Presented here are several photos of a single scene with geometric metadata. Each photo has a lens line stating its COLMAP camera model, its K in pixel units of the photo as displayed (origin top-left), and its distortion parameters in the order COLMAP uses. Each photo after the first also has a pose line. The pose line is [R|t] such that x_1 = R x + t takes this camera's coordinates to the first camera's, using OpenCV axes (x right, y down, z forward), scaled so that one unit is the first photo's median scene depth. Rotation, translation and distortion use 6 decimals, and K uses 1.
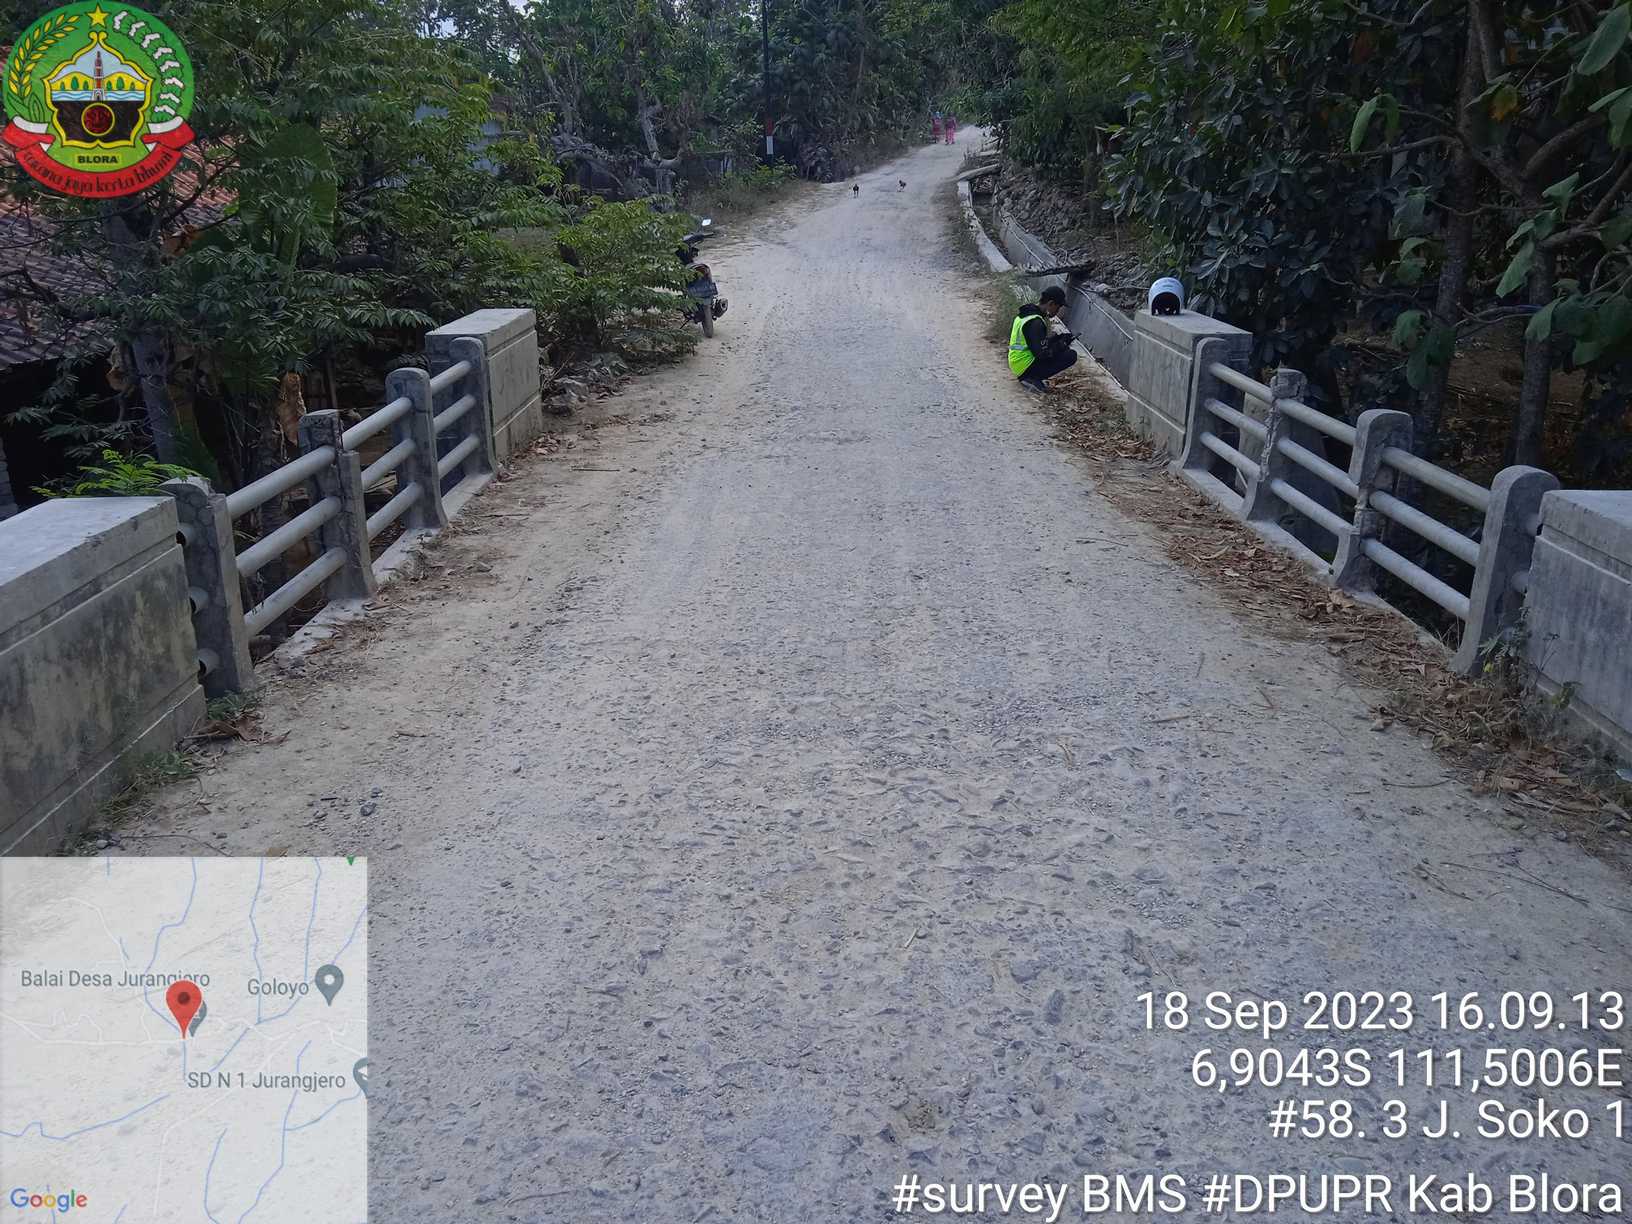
lens RADIAL K [[1343.7, 0, 820.8], [0, 1343.7, 626.2], [0, 0, 1]] dist [0.056817, -0.059600]
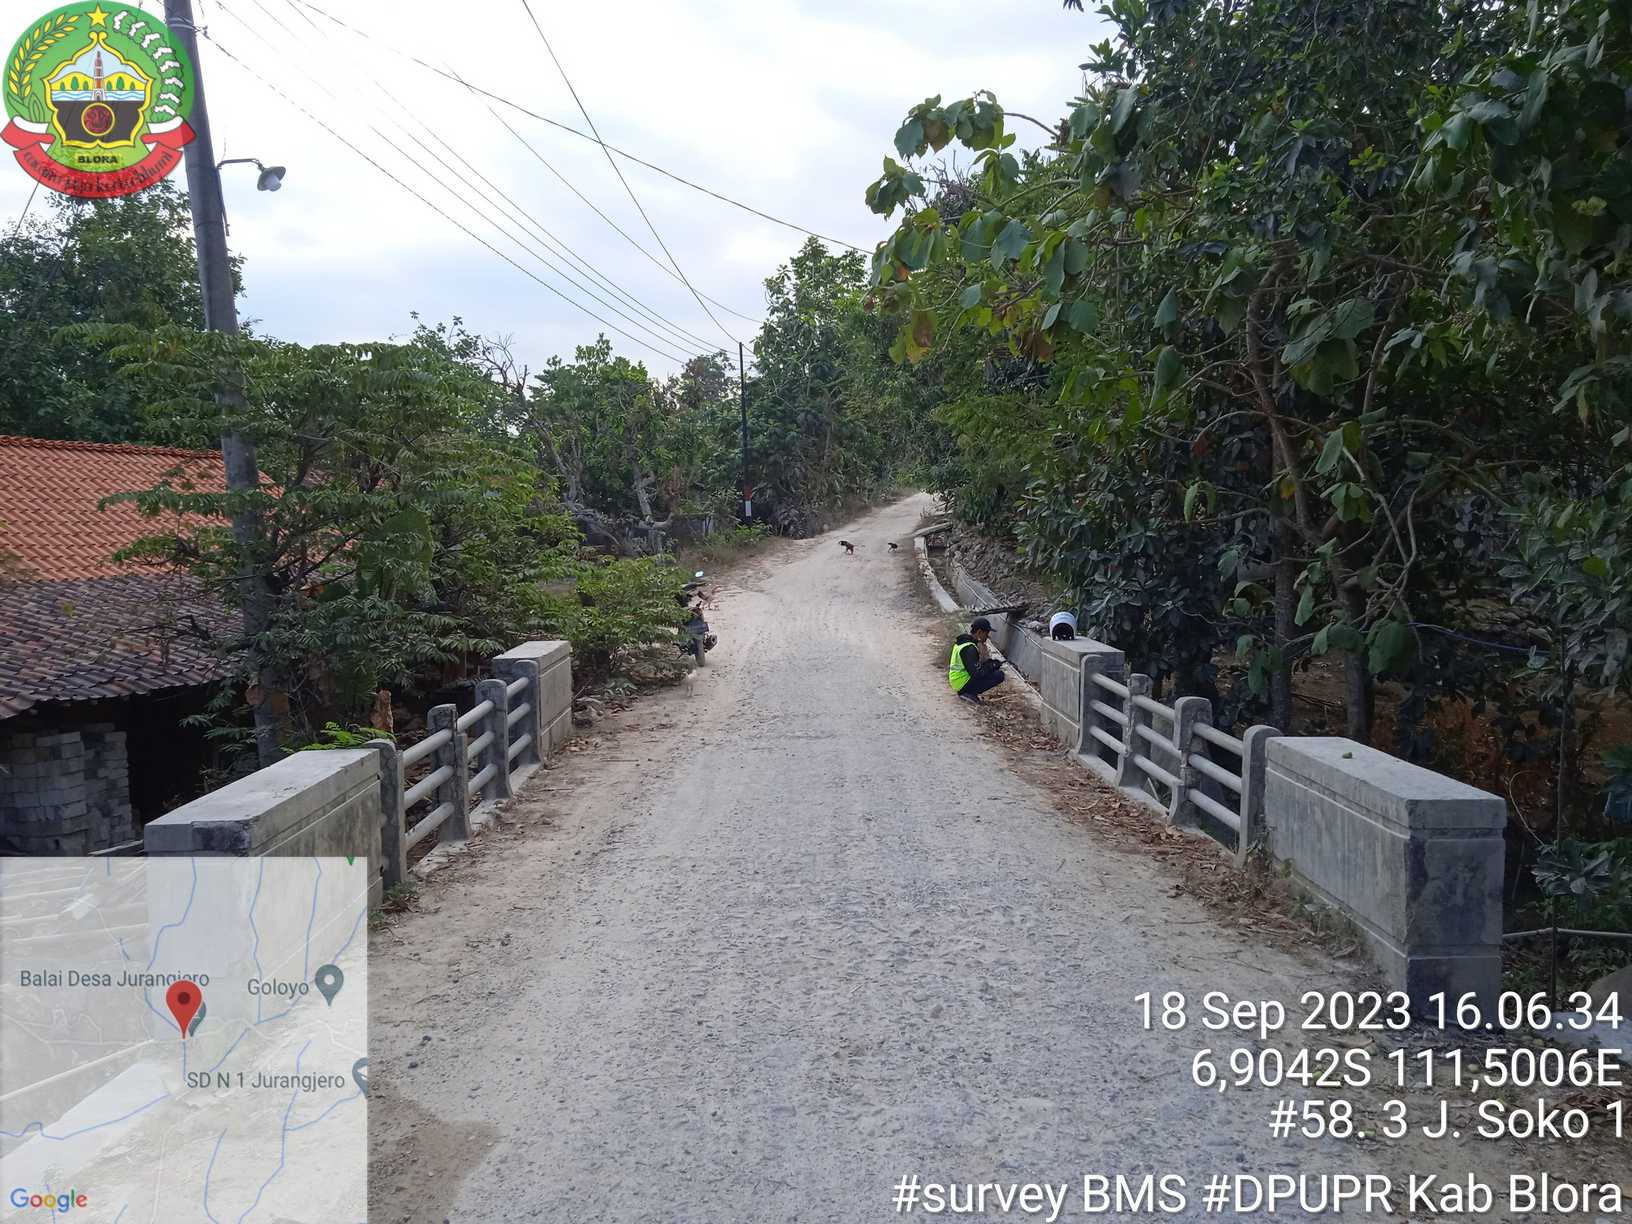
lens RADIAL K [[1343.7, 0, 824.5], [0, 1343.7, 626.0], [0, 0, 1]] dist [0.056817, -0.059600]
pose [[0.999692, -0.010195, 0.022642, -0.001312], [0.015491, 0.968693, -0.247779, 0.094230], [-0.019407, 0.248053, 0.968552, -0.318937]]
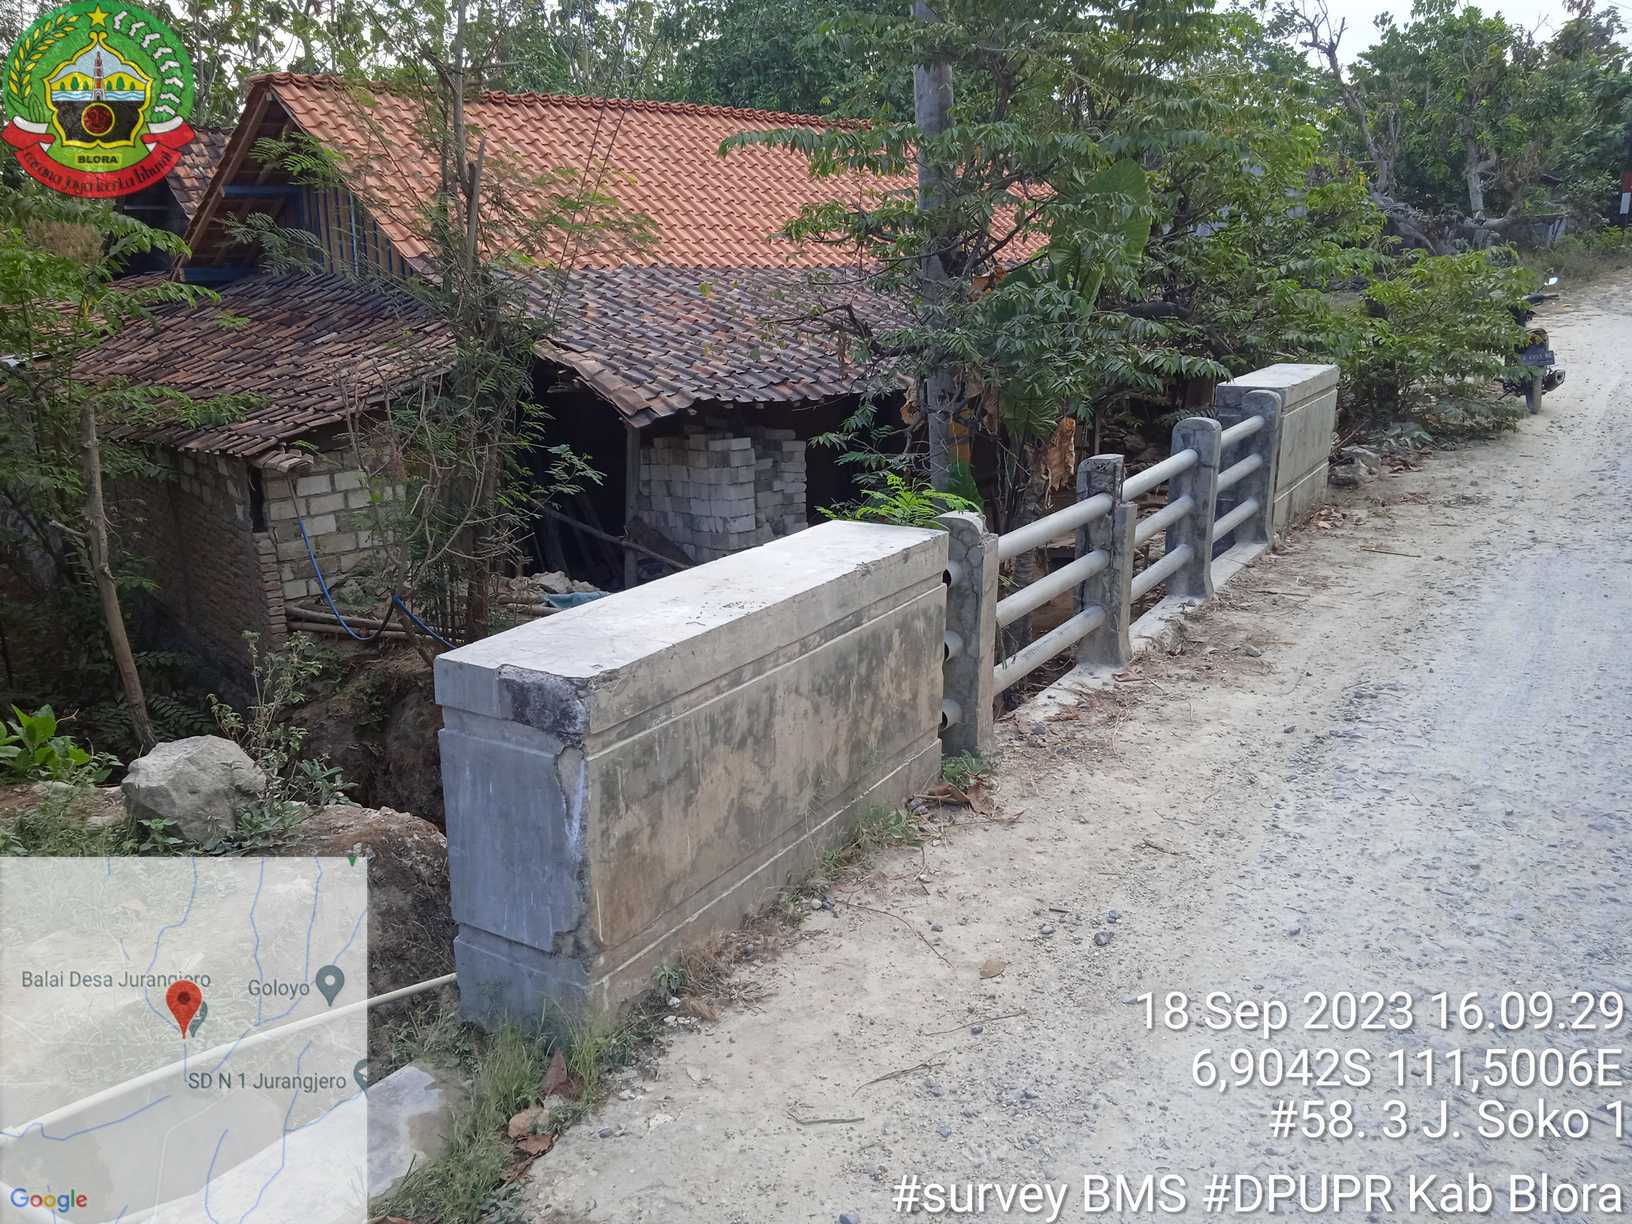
lens RADIAL K [[1343.7, 0, 818.5], [0, 1343.7, 621.4], [0, 0, 1]] dist [0.056817, -0.059600]
pose [[0.858160, 0.143355, -0.492961, -0.059852], [-0.168540, 0.985672, -0.006763, -0.009059], [0.484928, 0.088888, 0.870025, 0.108647]]
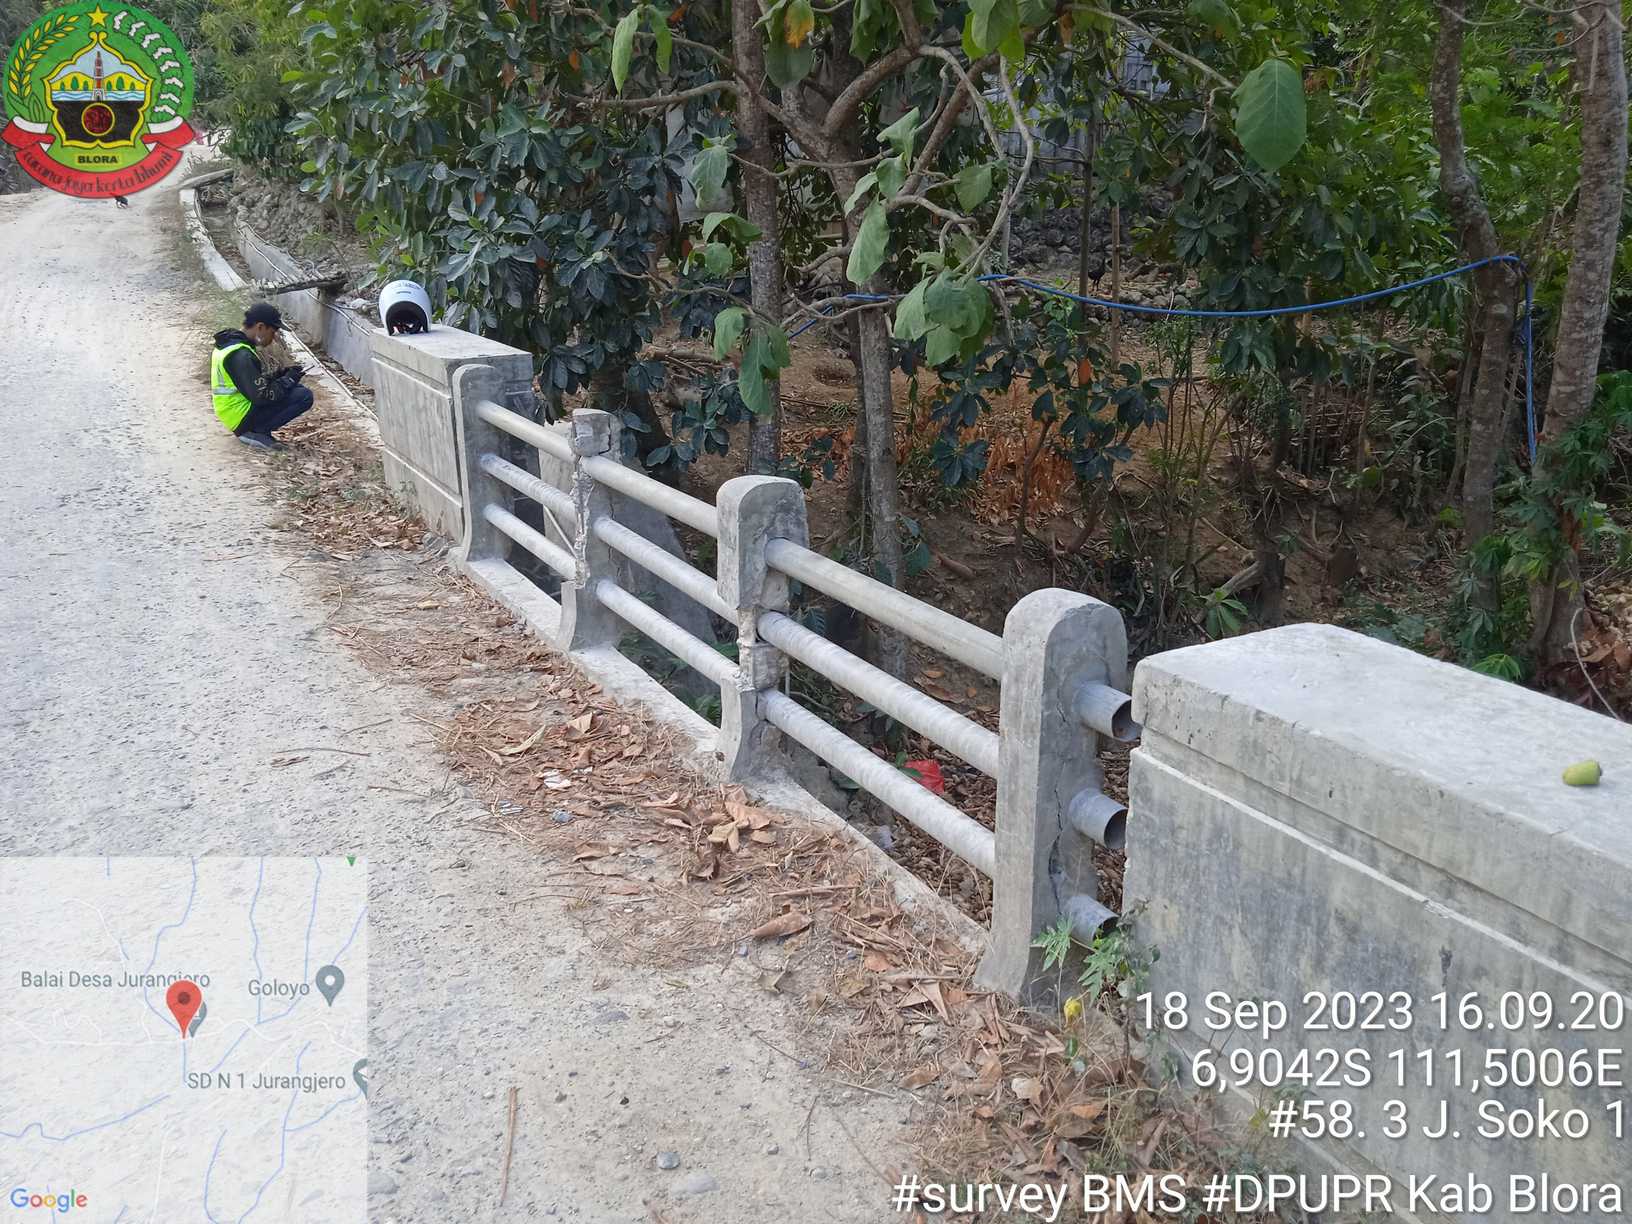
lens RADIAL K [[1343.7, 0, 802.0], [0, 1343.7, 630.8], [0, 0, 1]] dist [0.056817, -0.059600]
pose [[0.884417, -0.166480, 0.435994, 0.140745], [0.169692, 0.984981, 0.031884, -0.090598], [-0.434754, 0.045786, 0.899385, 0.392459]]
